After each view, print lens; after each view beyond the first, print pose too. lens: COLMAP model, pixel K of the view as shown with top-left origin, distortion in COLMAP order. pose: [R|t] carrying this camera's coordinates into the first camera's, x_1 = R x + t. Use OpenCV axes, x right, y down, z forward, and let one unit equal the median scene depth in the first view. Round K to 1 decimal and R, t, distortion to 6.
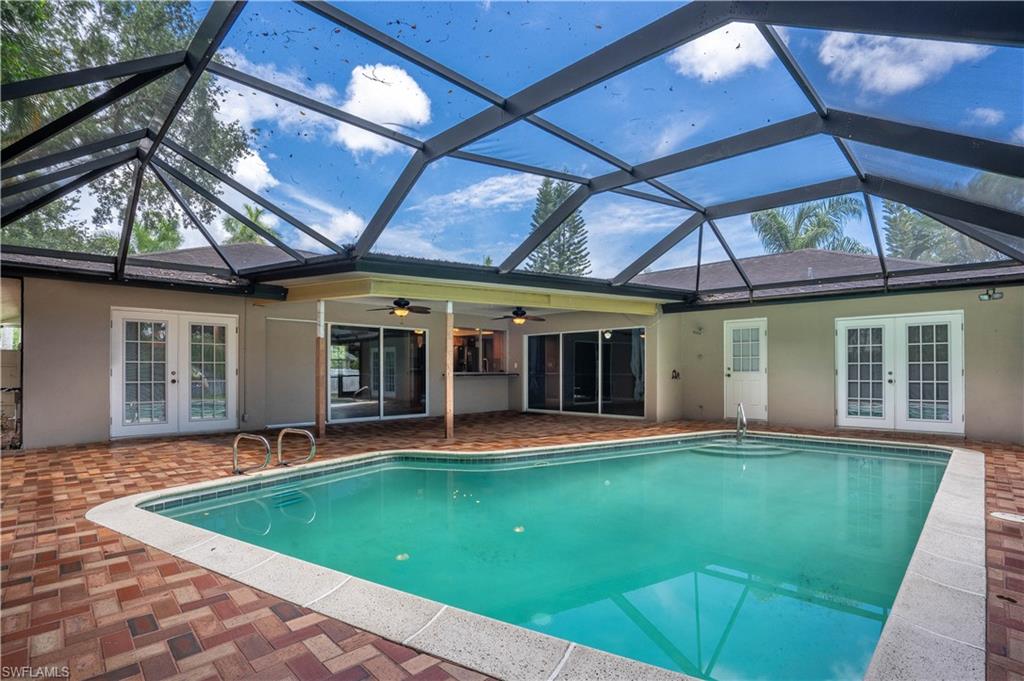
lens RADIAL K [[477.2, 0, 519.8], [0, 477.2, 365.3], [0, 0, 1]] dist [-0.004196, -0.000287]
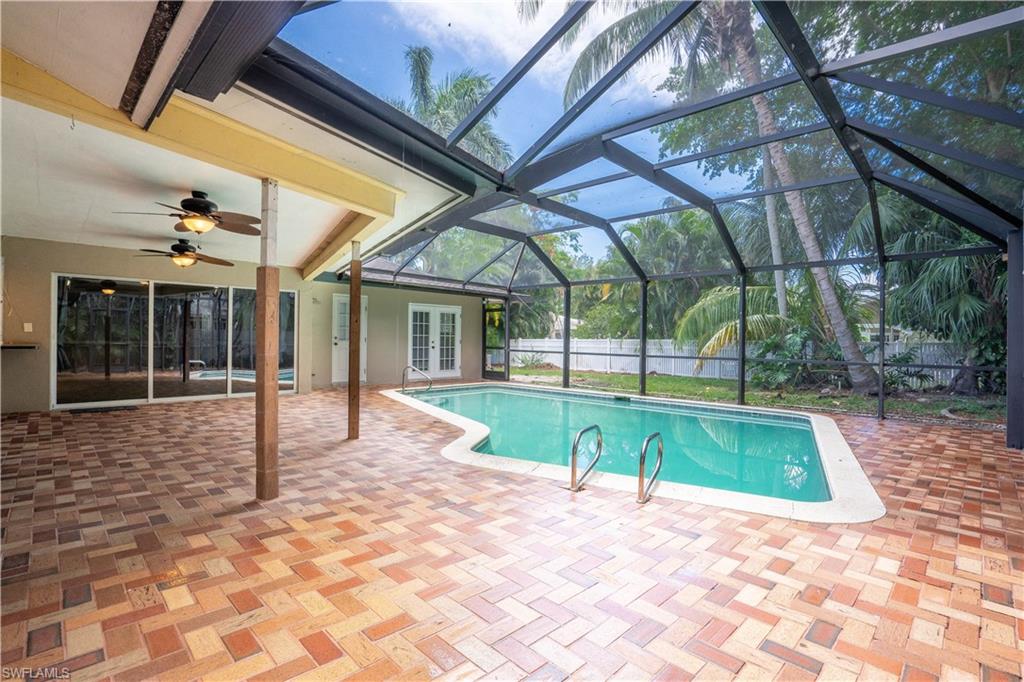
lens RADIAL K [[477.2, 0, 512.5], [0, 477.2, 342.0], [0, 0, 1]] dist [-0.004196, -0.000287]
pose [[-0.003700, -0.004942, 0.999981, -0.816738], [-0.021553, 0.999756, 0.004861, 0.003399], [-0.999761, -0.021535, -0.003806, 0.774719]]
